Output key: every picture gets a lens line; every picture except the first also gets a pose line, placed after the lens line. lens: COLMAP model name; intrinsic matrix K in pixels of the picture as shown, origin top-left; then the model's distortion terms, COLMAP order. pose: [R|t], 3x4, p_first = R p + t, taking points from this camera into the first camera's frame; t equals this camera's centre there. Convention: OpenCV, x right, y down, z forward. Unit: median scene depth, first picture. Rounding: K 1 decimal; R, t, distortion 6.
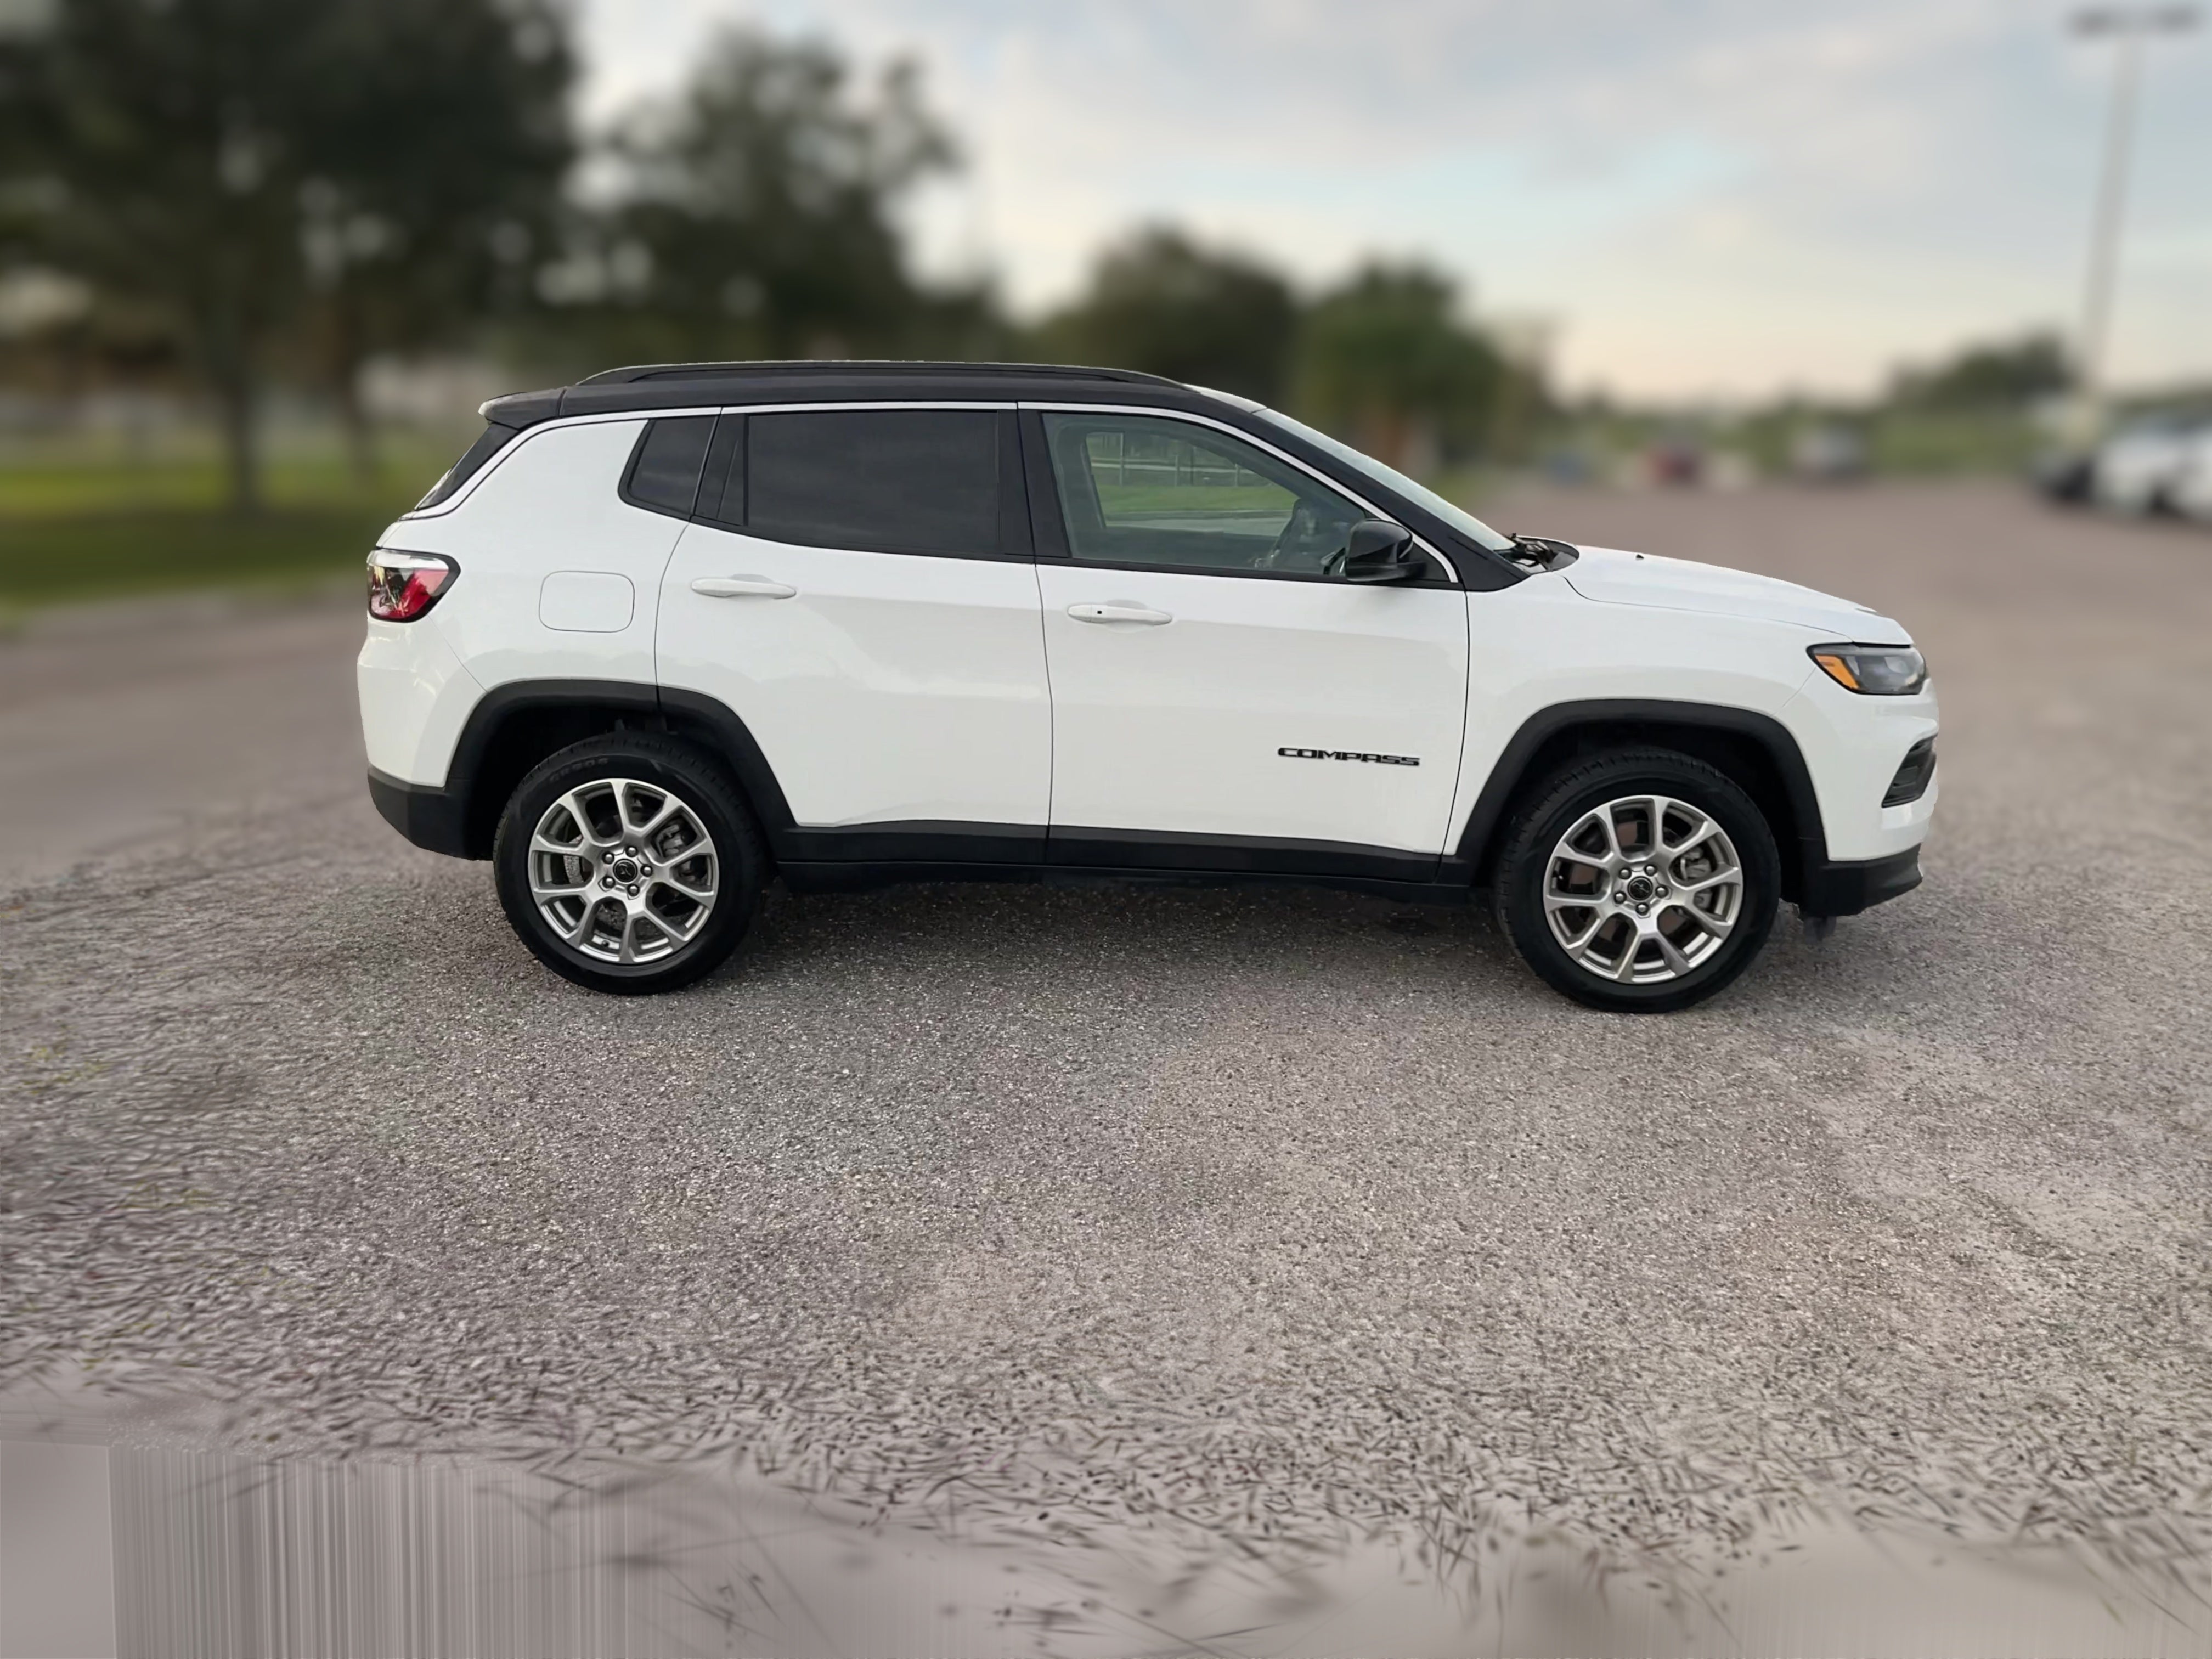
lens RADIAL K [[1696.3, 0, 1106.0], [0, 1696.3, 829.5], [0, 0, 1]] dist [-0.002253, -0.001185]
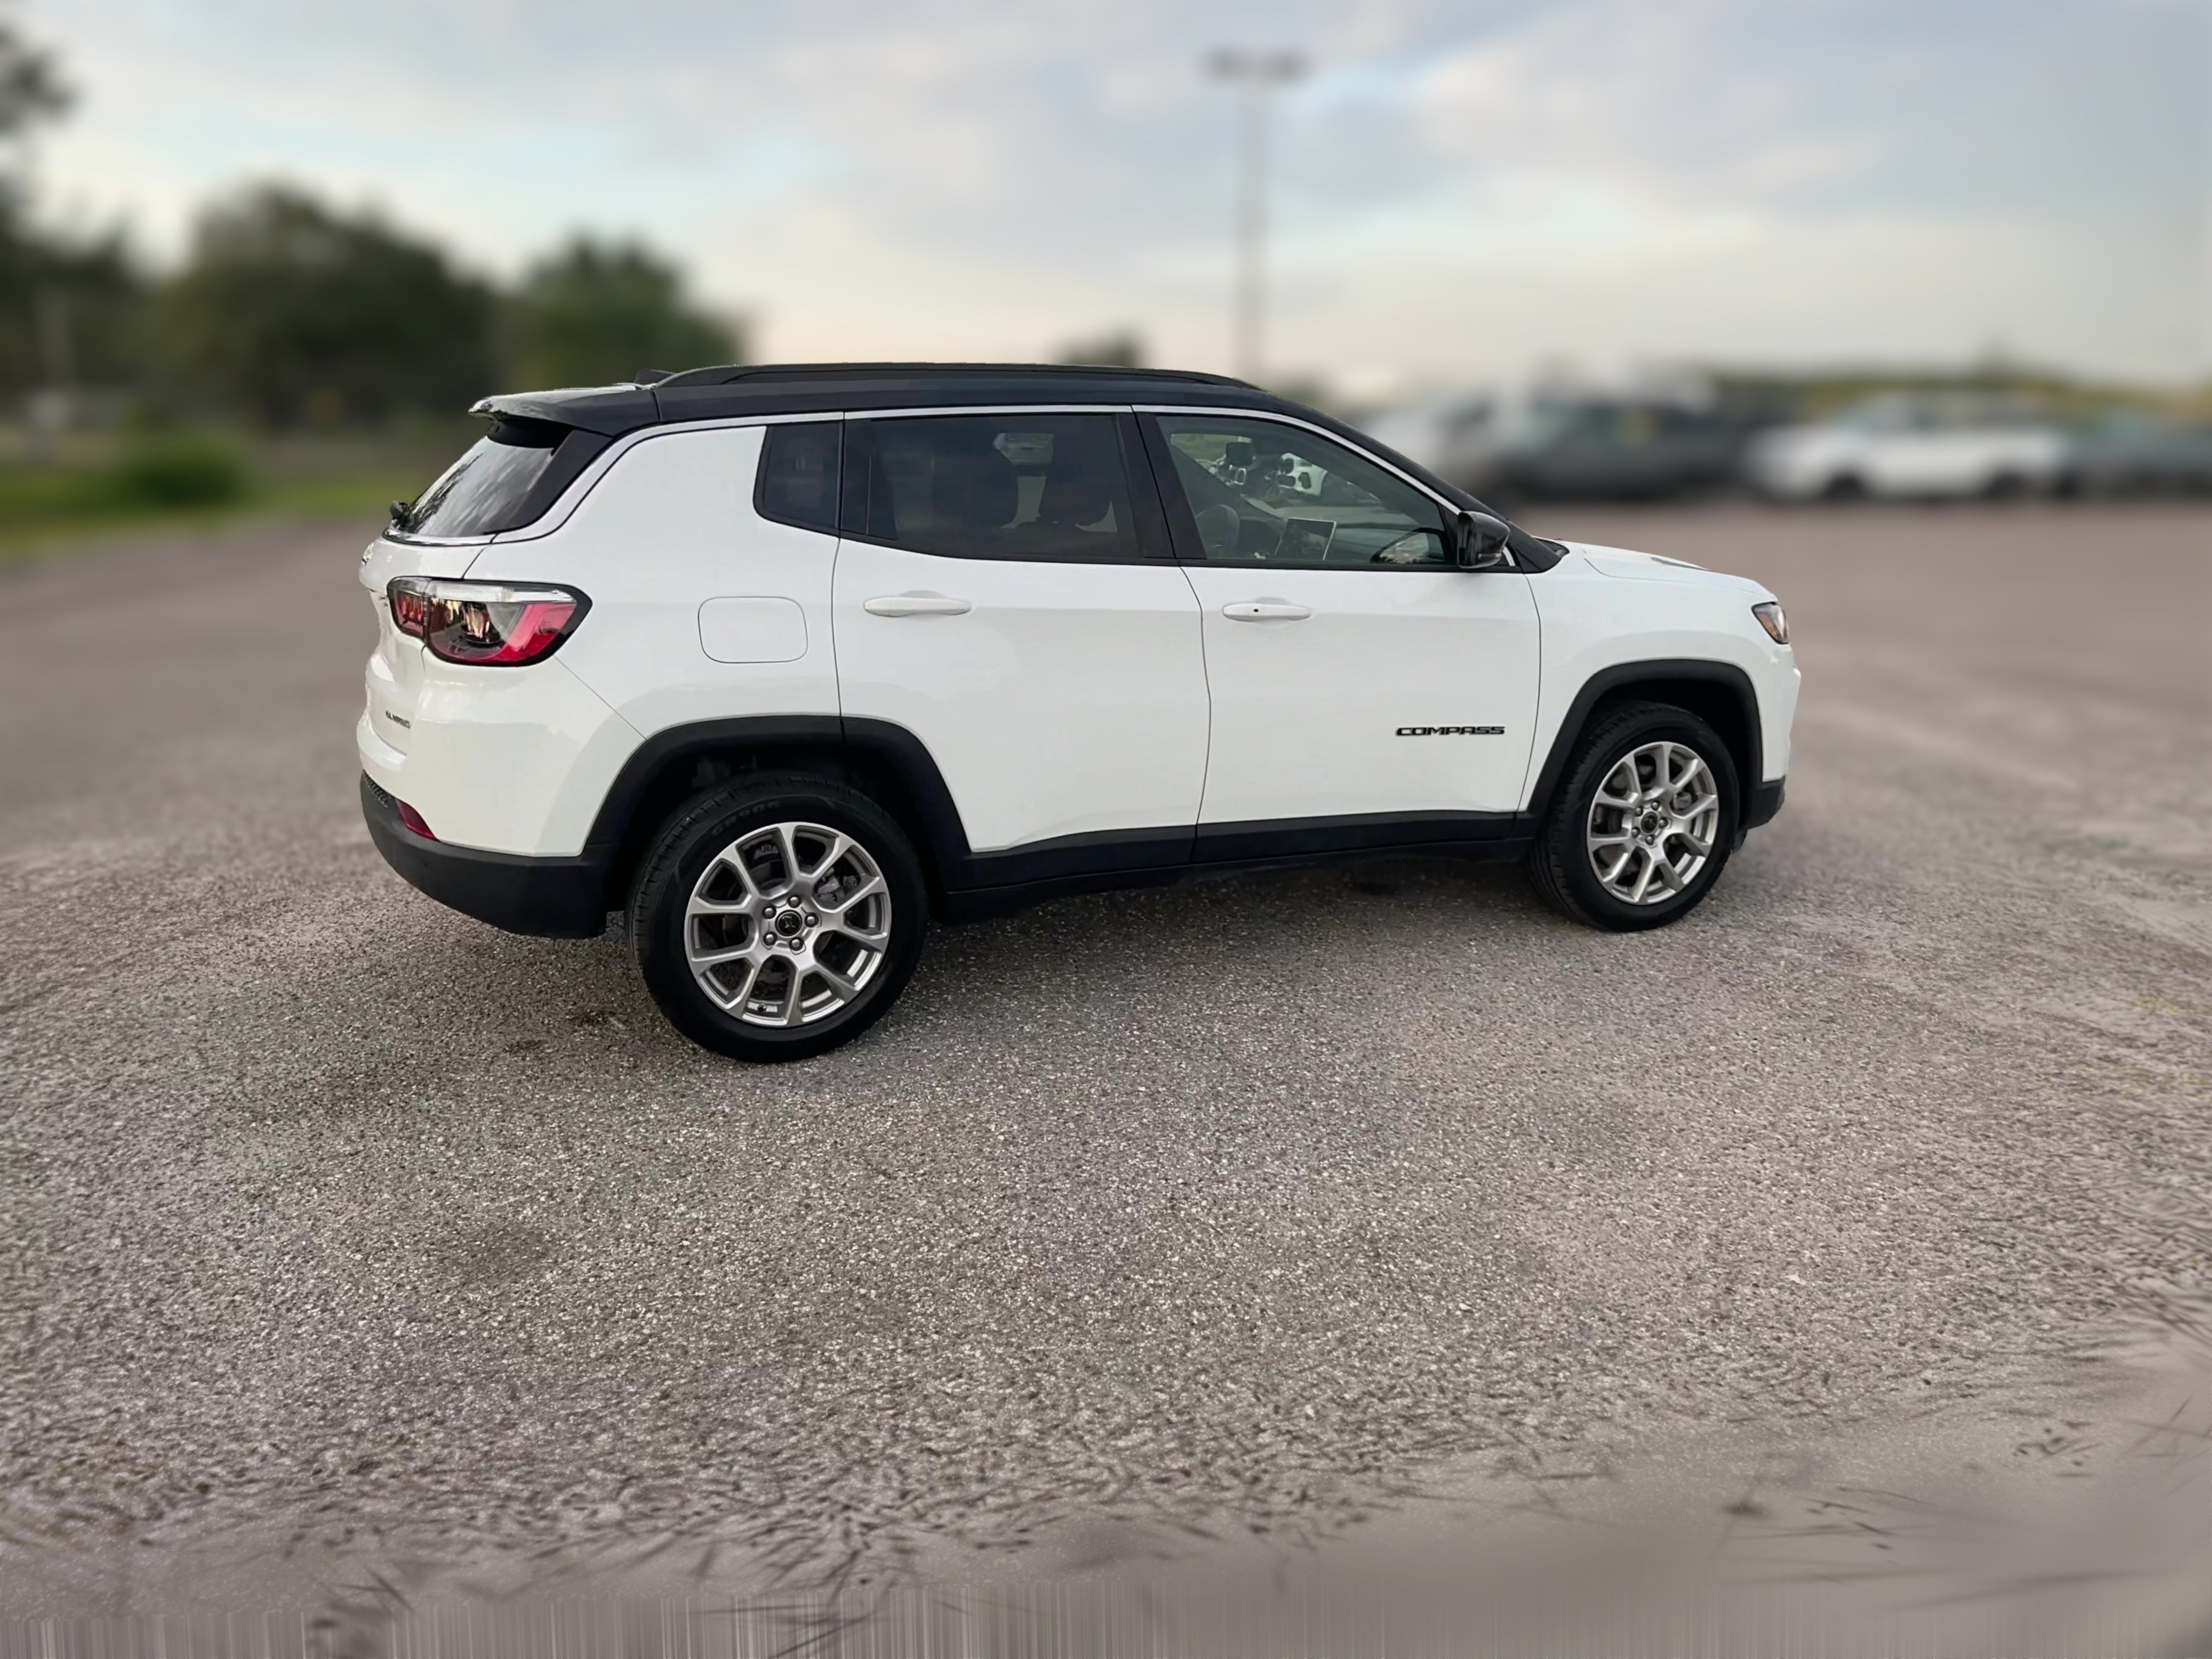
lens RADIAL K [[1711.7, 0, 1125.8], [0, 1711.7, 838.9], [0, 0, 1]] dist [-0.006495, -0.003802]
pose [[0.894538, -0.111199, 0.432939, -0.519522], [0.105517, 0.993721, 0.037214, -0.036274], [-0.434359, 0.012394, 0.900655, 0.098537]]
